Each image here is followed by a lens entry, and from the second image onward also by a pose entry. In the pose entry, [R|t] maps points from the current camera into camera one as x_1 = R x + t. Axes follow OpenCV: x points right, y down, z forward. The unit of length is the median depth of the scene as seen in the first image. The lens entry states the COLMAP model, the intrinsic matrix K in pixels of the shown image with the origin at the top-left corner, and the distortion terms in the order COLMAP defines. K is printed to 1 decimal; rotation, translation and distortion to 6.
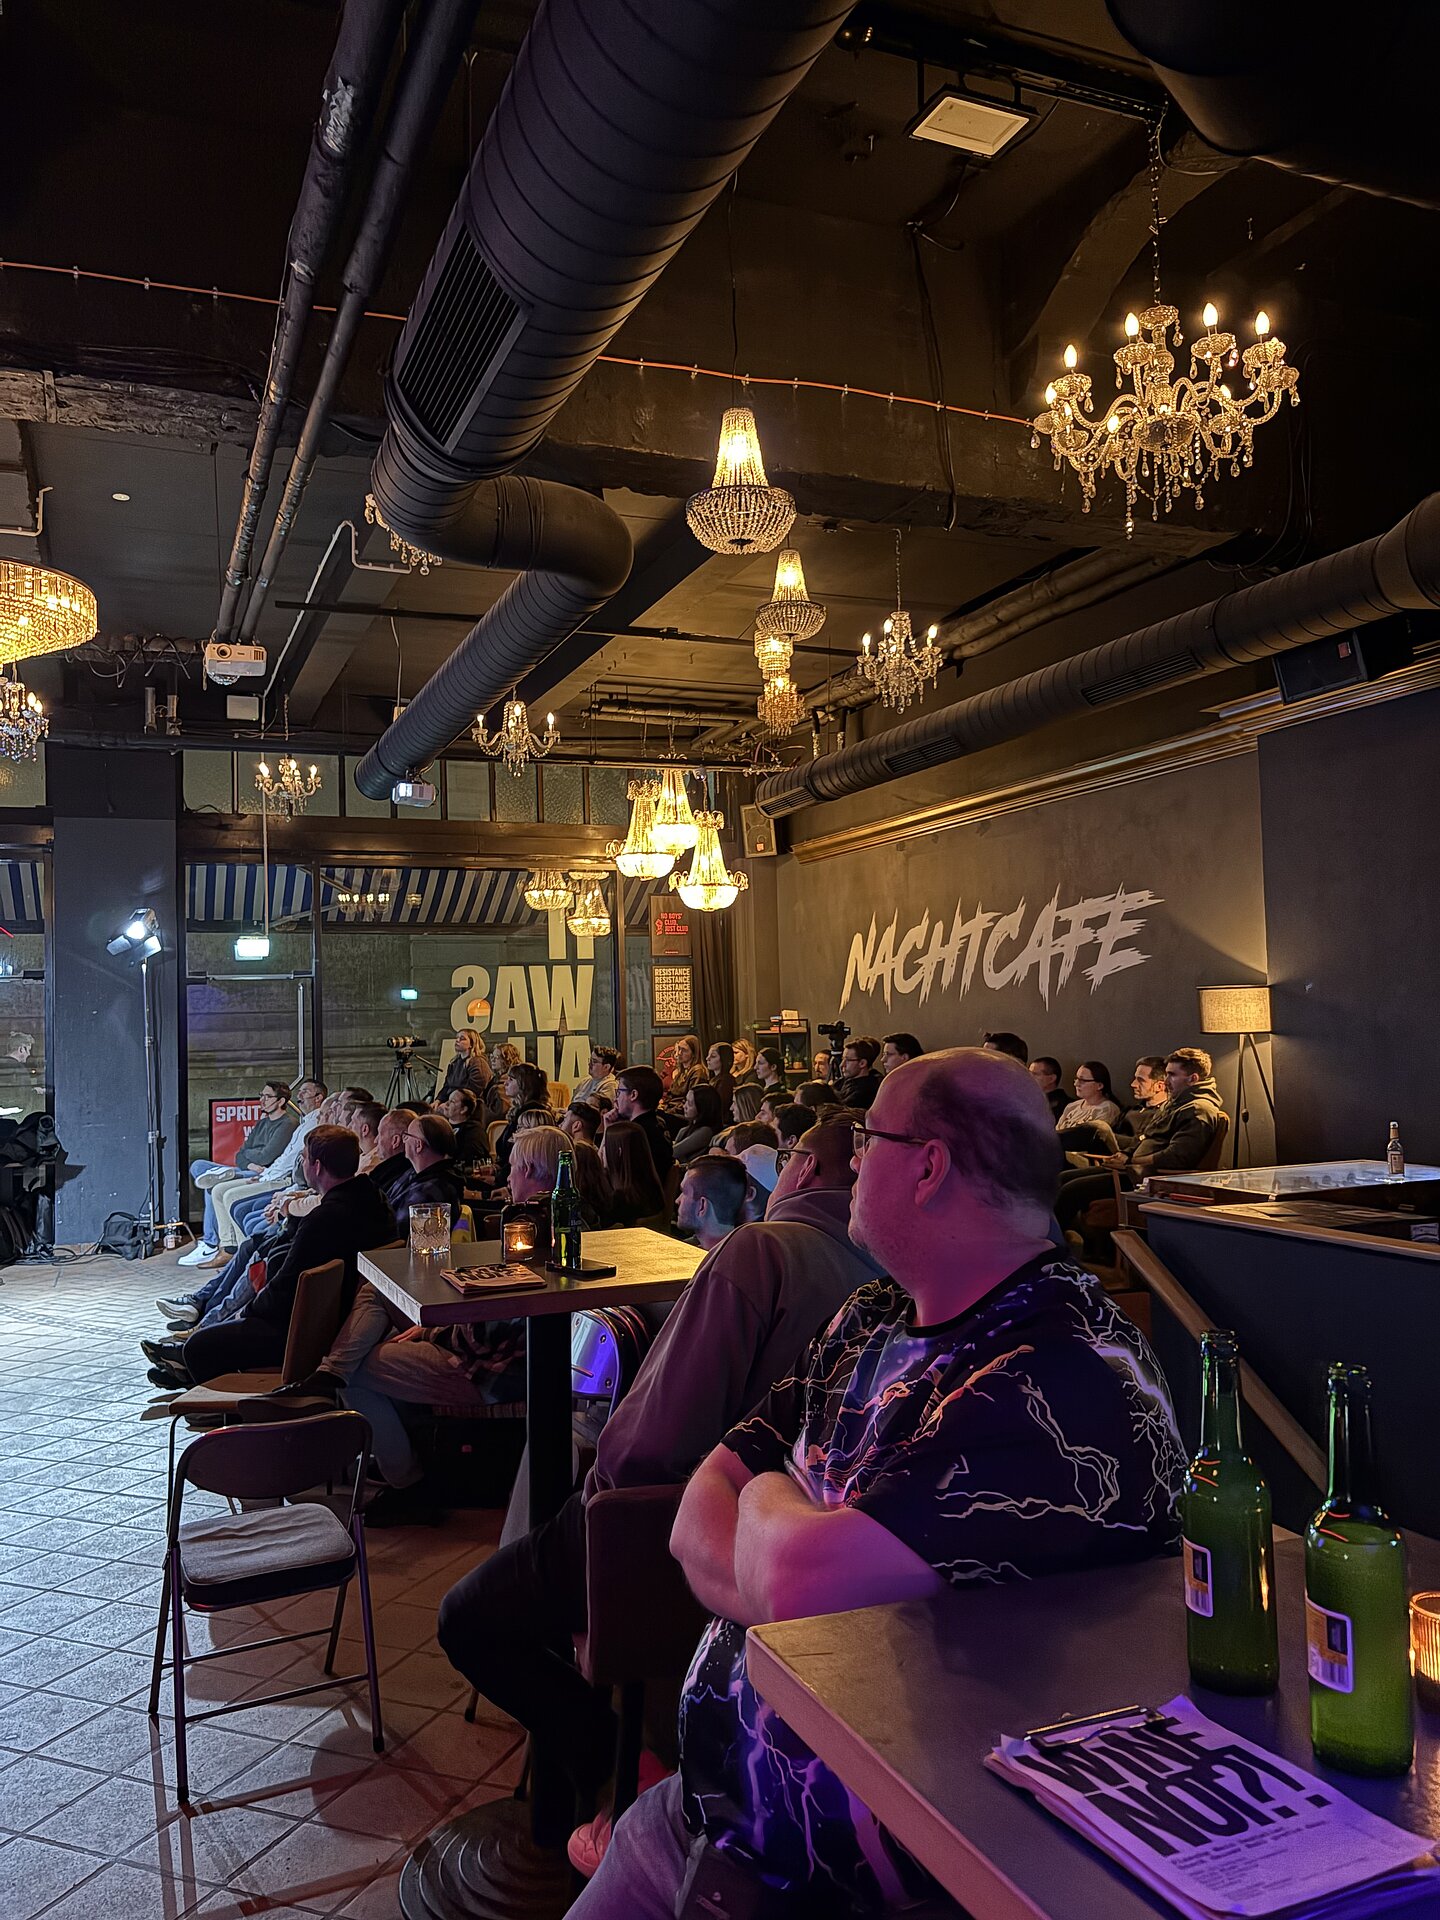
lens RADIAL K [[1492.5, 0, 728.5], [0, 1492.5, 978.4], [0, 0, 1]] dist [0.054067, -0.031183]
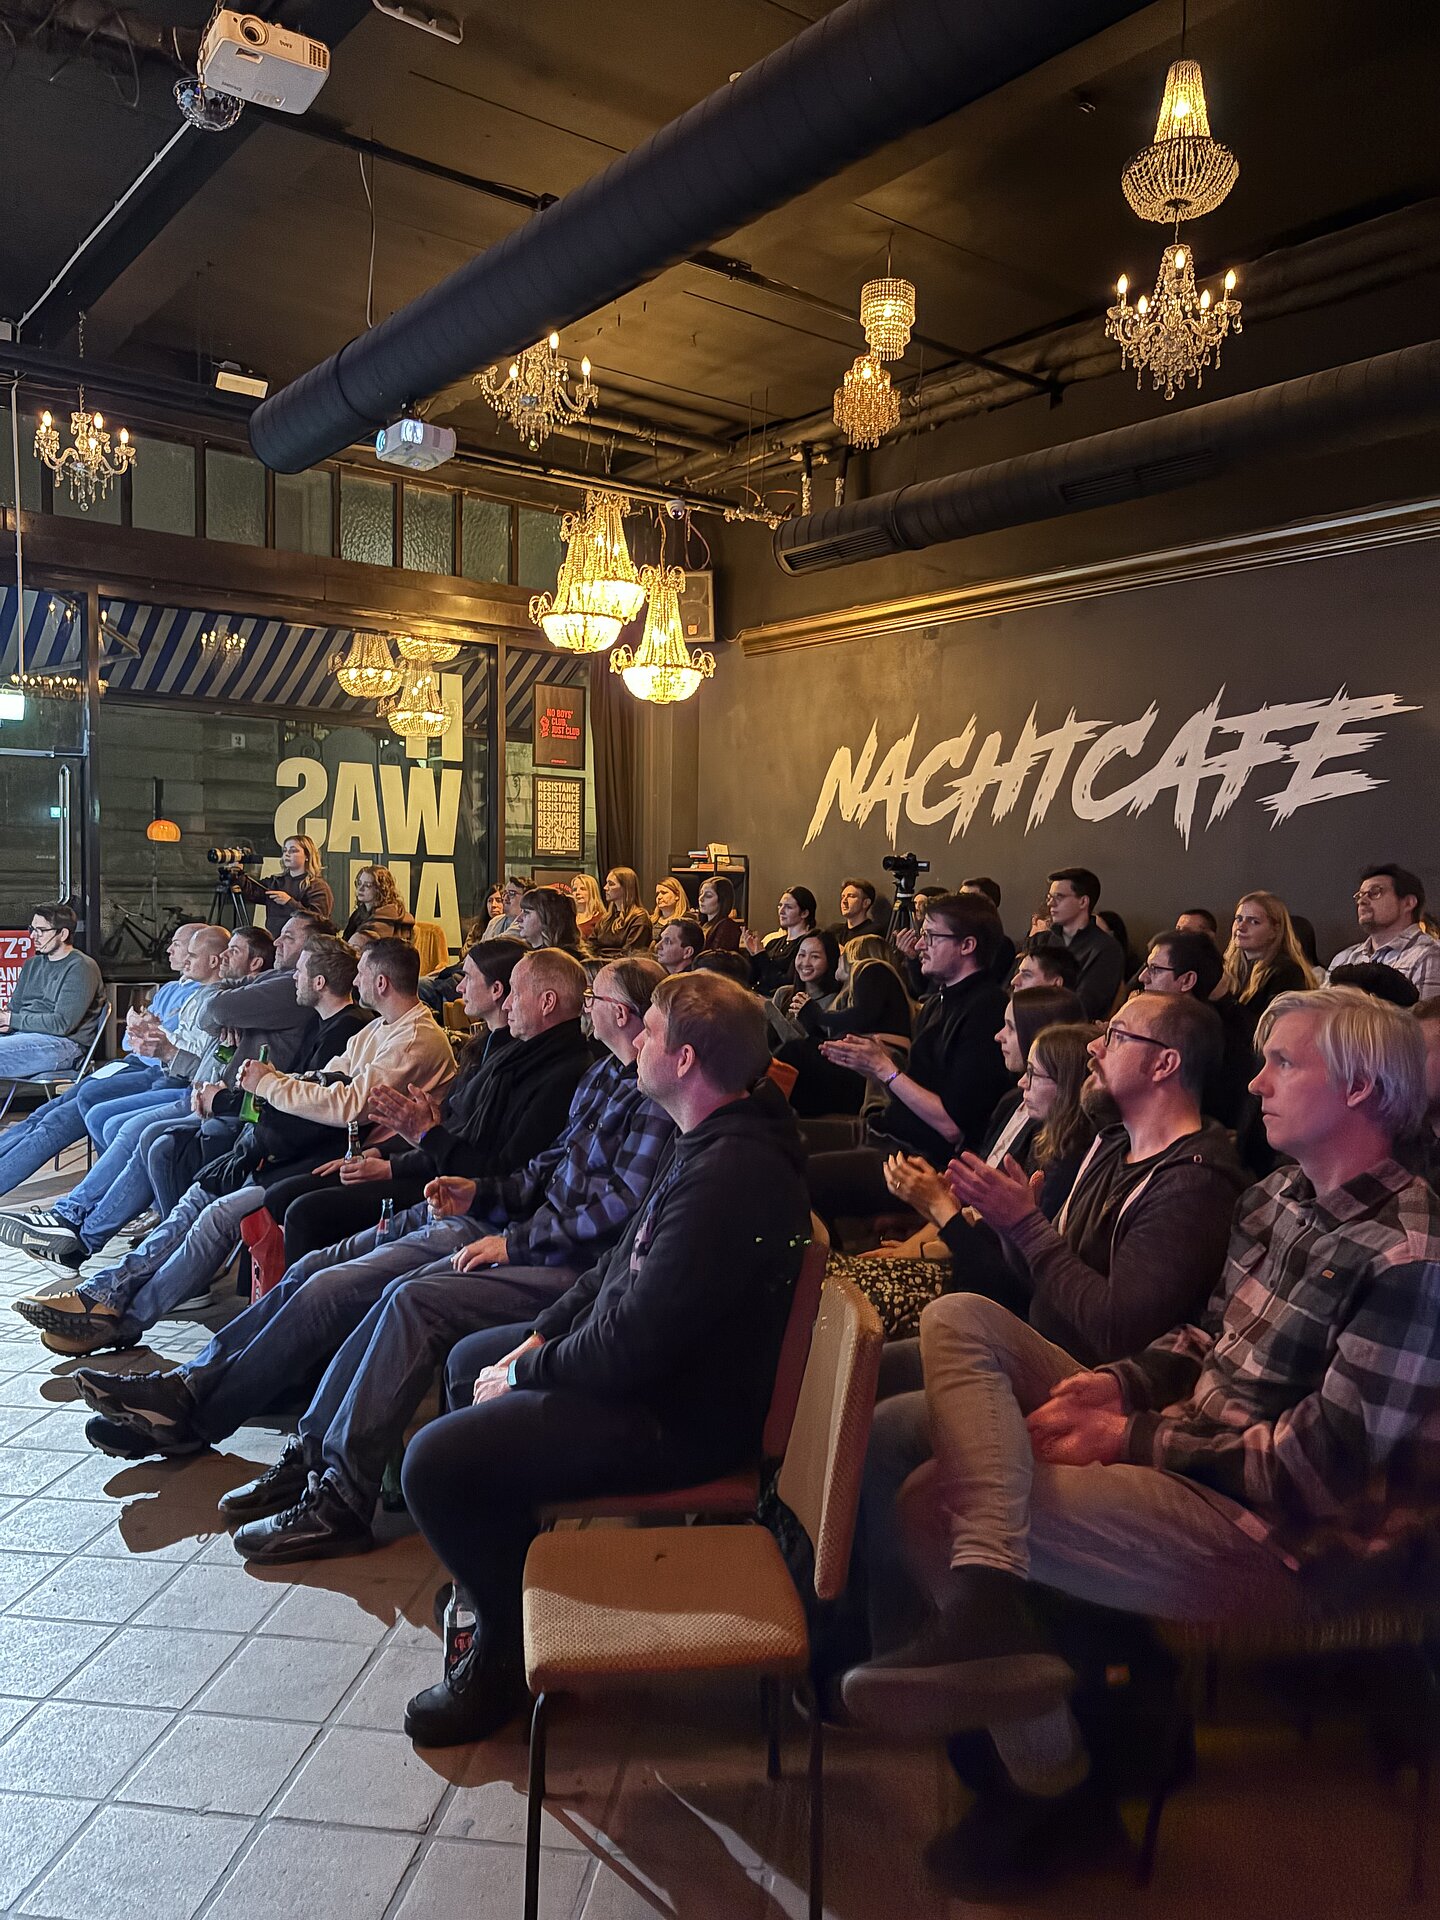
lens RADIAL K [[1492.5, 0, 728.6], [0, 1492.5, 951.4], [0, 0, 1]] dist [0.054067, -0.031183]
pose [[0.960794, 0.031869, 0.275424, -0.194529], [-0.051862, 0.996497, 0.065612, 0.030138], [-0.272368, -0.077324, 0.959081, 0.275412]]
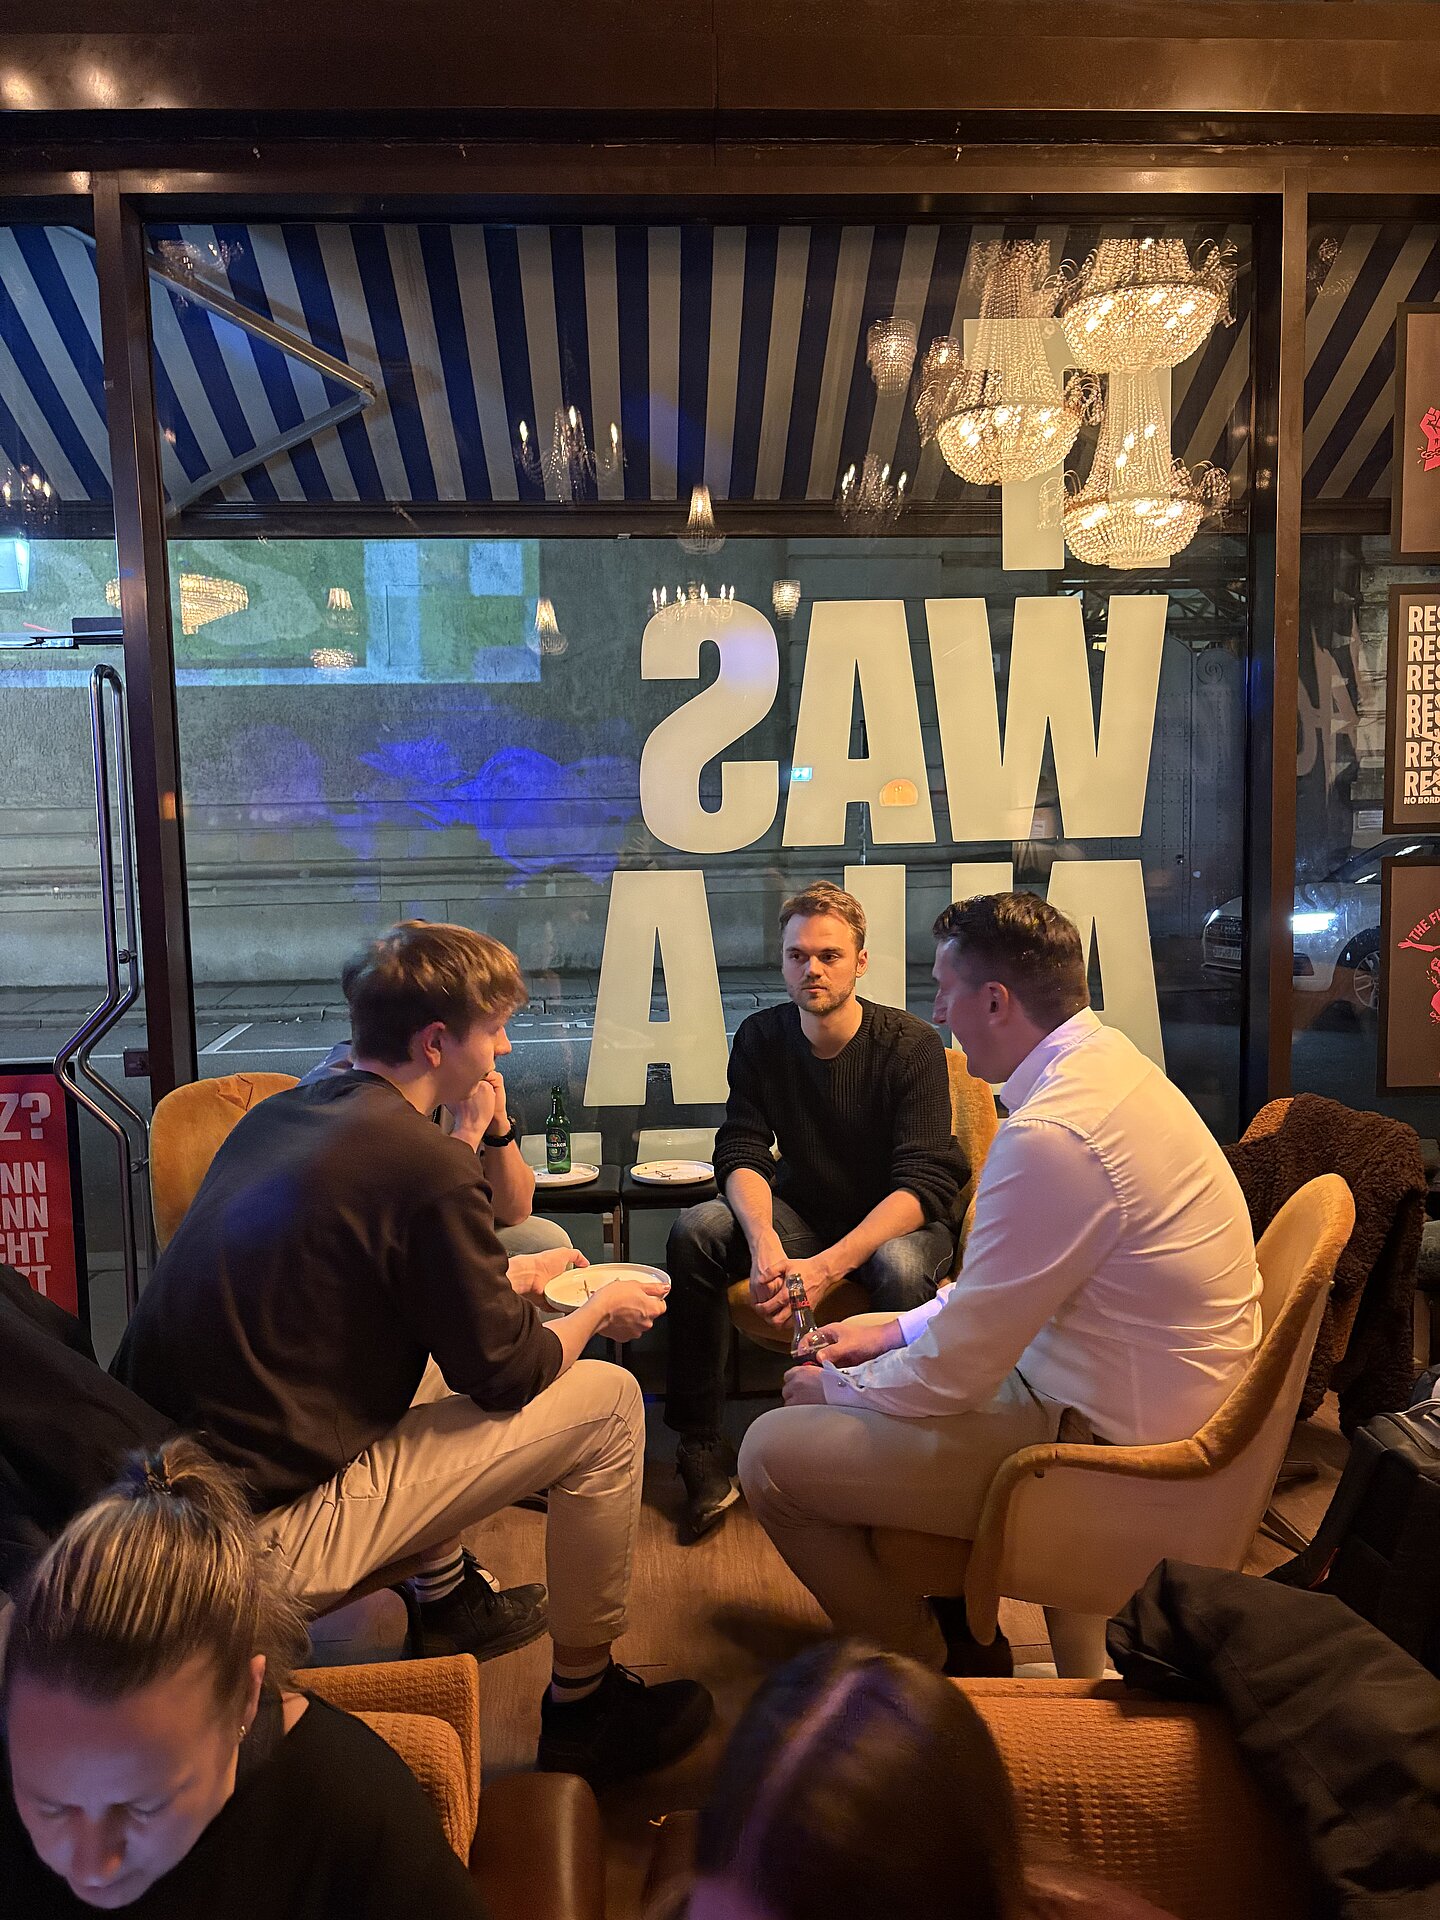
lens RADIAL K [[1492.5, 0, 728.3], [0, 1492.5, 948.1], [0, 0, 1]] dist [0.054067, -0.031183]
pose [[0.953851, 0.031419, -0.298633, -0.097751], [0.003290, 0.993358, 0.115018, 0.026331], [0.300263, -0.110692, 0.947412, 0.837083]]
